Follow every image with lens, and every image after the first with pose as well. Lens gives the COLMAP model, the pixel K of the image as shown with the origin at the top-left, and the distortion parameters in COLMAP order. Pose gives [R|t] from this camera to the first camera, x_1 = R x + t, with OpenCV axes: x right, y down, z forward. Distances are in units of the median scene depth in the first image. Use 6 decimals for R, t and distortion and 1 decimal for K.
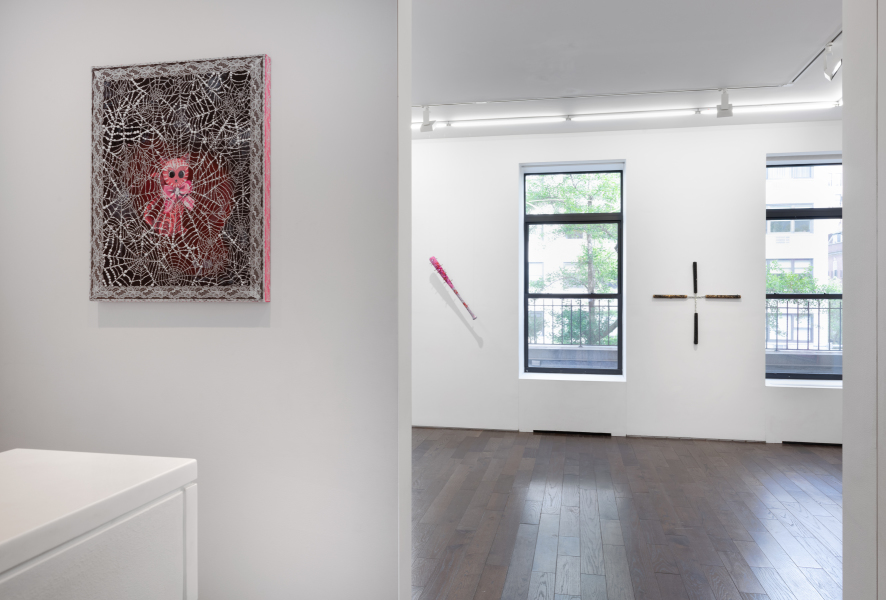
lens RADIAL K [[597.0, 0, 439.0], [0, 597.0, 286.1], [0, 0, 1]] dist [-0.006649, 0.001593]
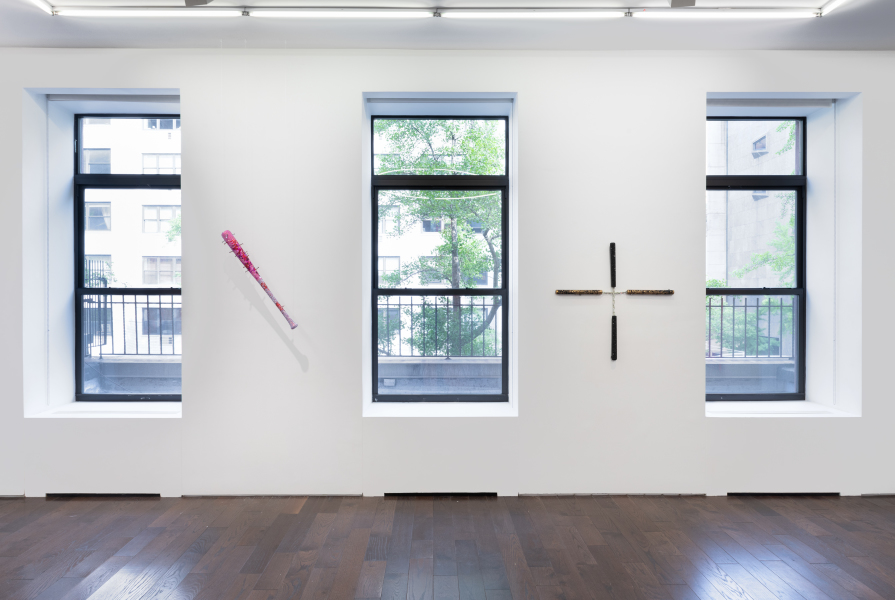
lens RADIAL K [[603.0, 0, 445.3], [0, 603.0, 300.3], [0, 0, 1]] dist [-0.006649, 0.001593]
pose [[0.969314, -0.006227, 0.245747, 0.056873], [-0.001034, 0.999567, 0.029408, 0.005658], [-0.245823, -0.028759, 0.968888, 0.319691]]
